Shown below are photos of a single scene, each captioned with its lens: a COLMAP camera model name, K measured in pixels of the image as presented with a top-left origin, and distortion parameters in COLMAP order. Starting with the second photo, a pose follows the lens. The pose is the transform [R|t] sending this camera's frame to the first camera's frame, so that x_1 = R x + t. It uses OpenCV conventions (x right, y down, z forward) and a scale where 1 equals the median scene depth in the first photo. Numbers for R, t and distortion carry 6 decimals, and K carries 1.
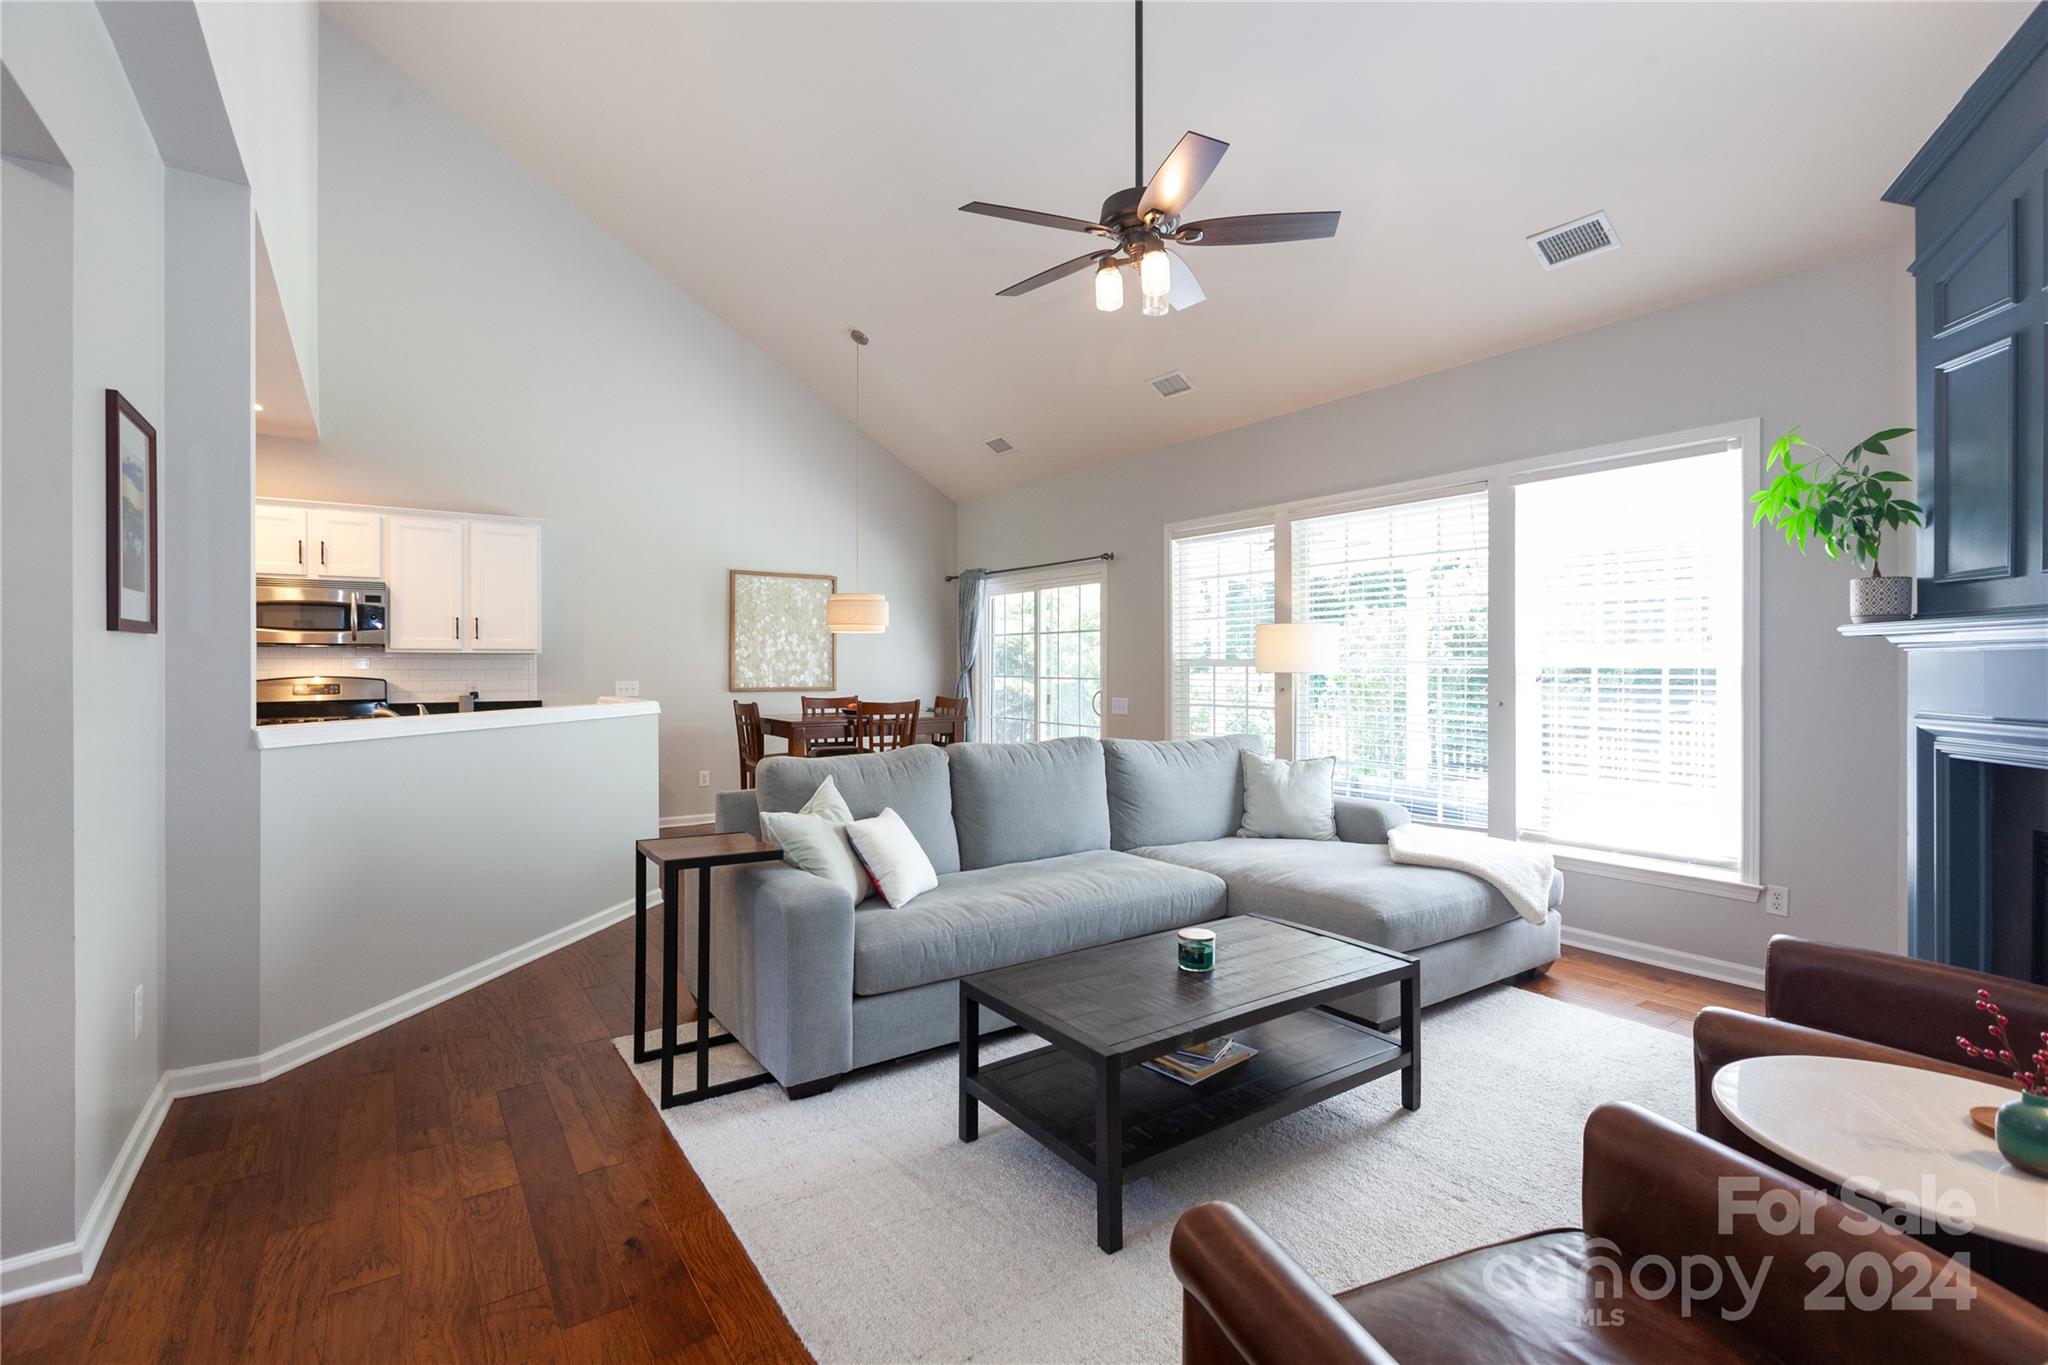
lens RADIAL K [[923.7, 0, 996.0], [0, 923.7, 658.6], [0, 0, 1]] dist [-0.002138, -0.000223]
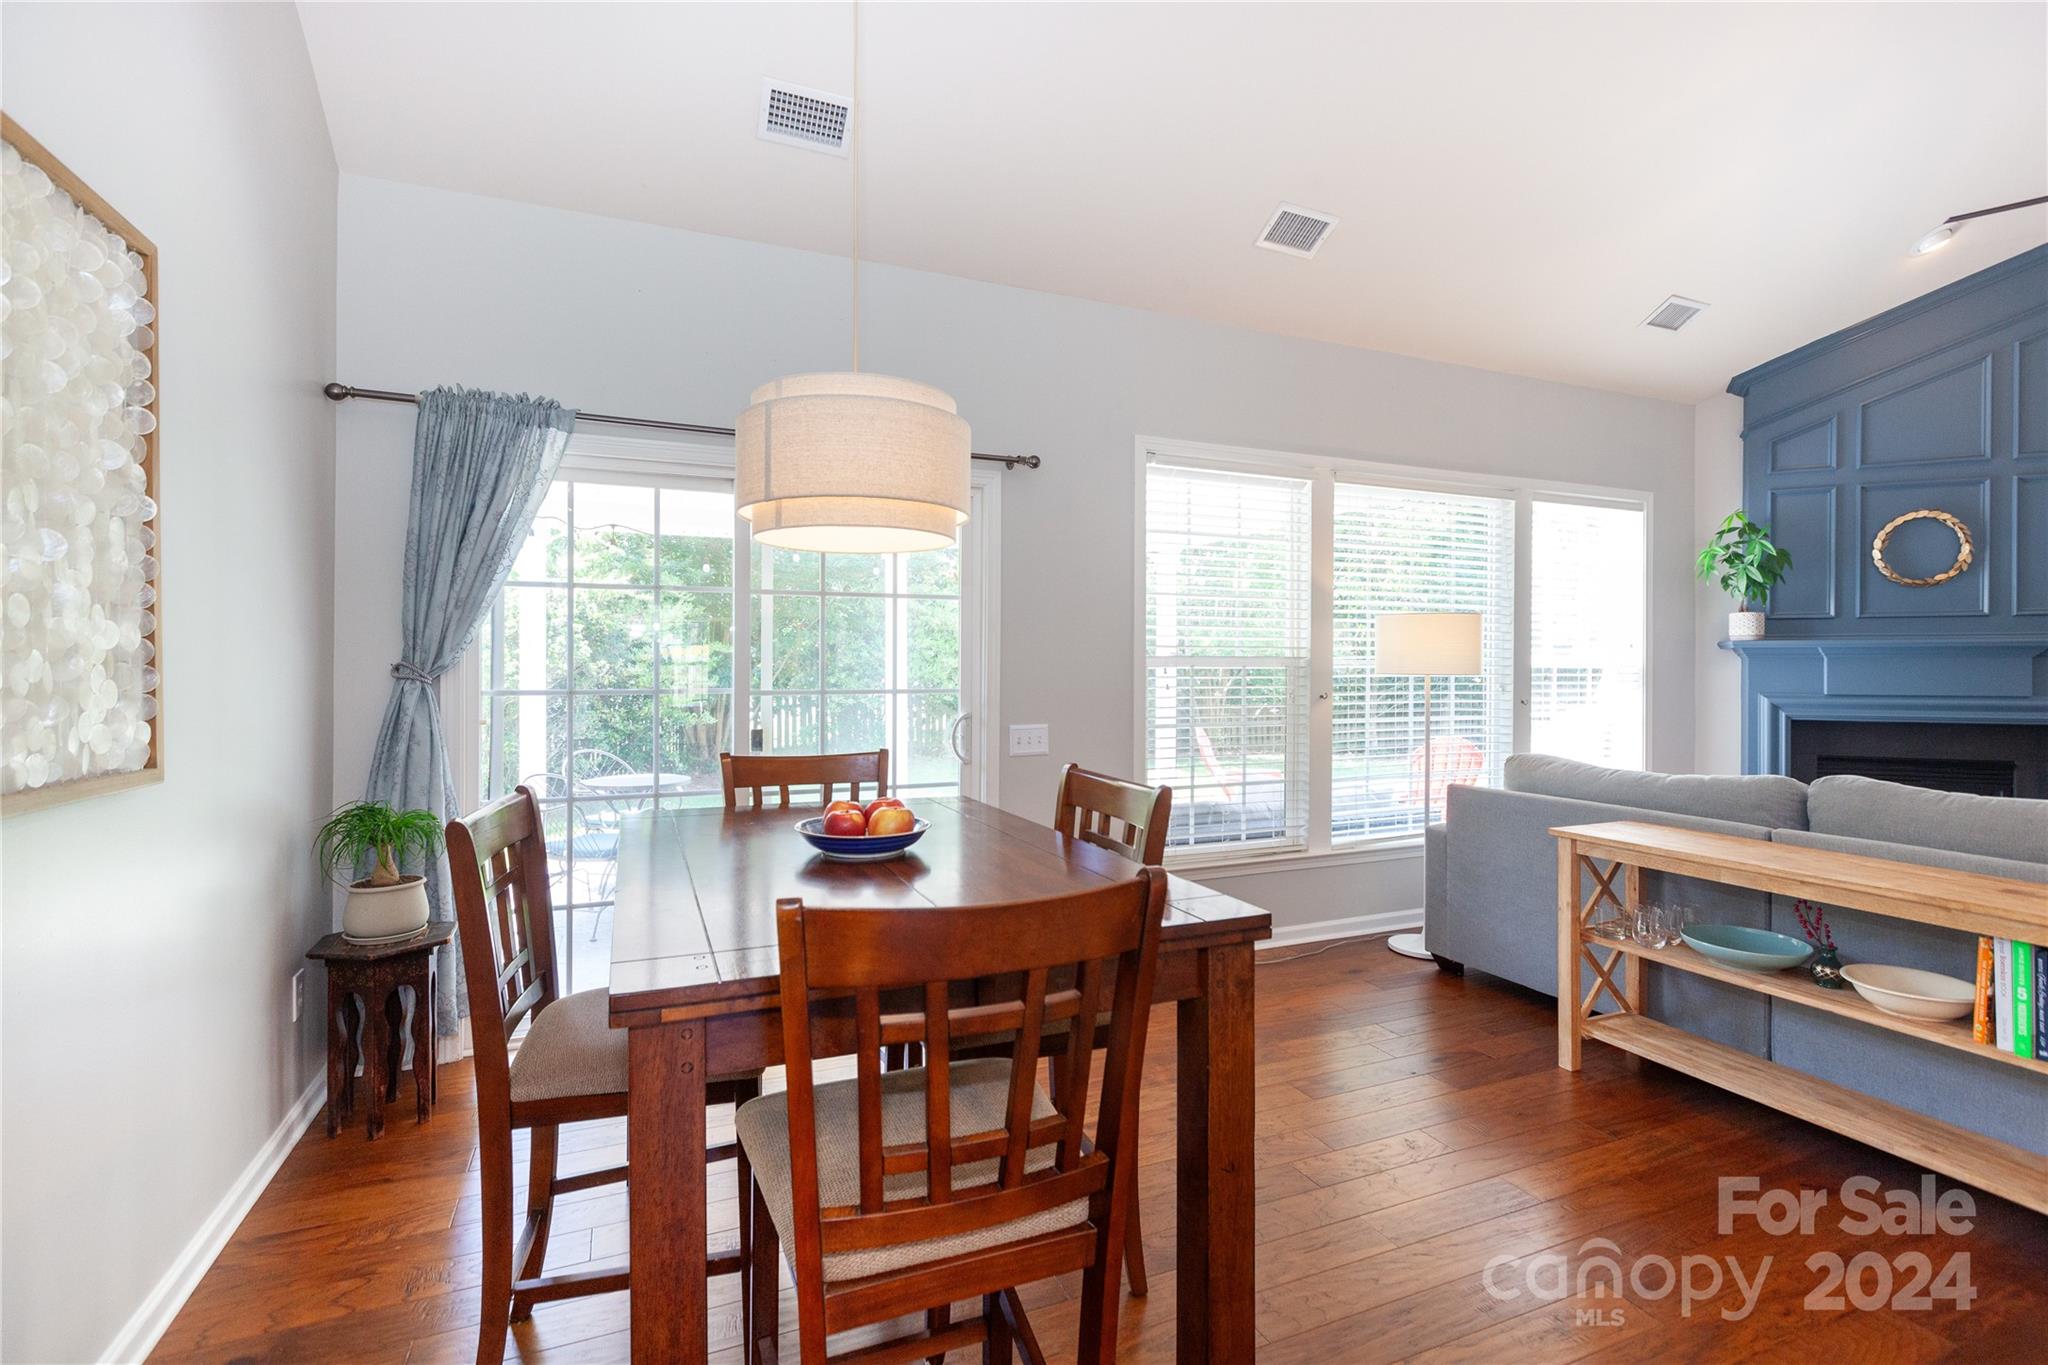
lens RADIAL K [[921.4, 0, 1009.2], [0, 921.4, 660.2], [0, 0, 1]] dist [0.016918, -0.000525]
pose [[0.192236, 0.004666, 0.981338, -0.463263], [-0.009481, 0.999951, -0.002897, 0.006999], [-0.981303, -0.008747, 0.192271, 1.025400]]
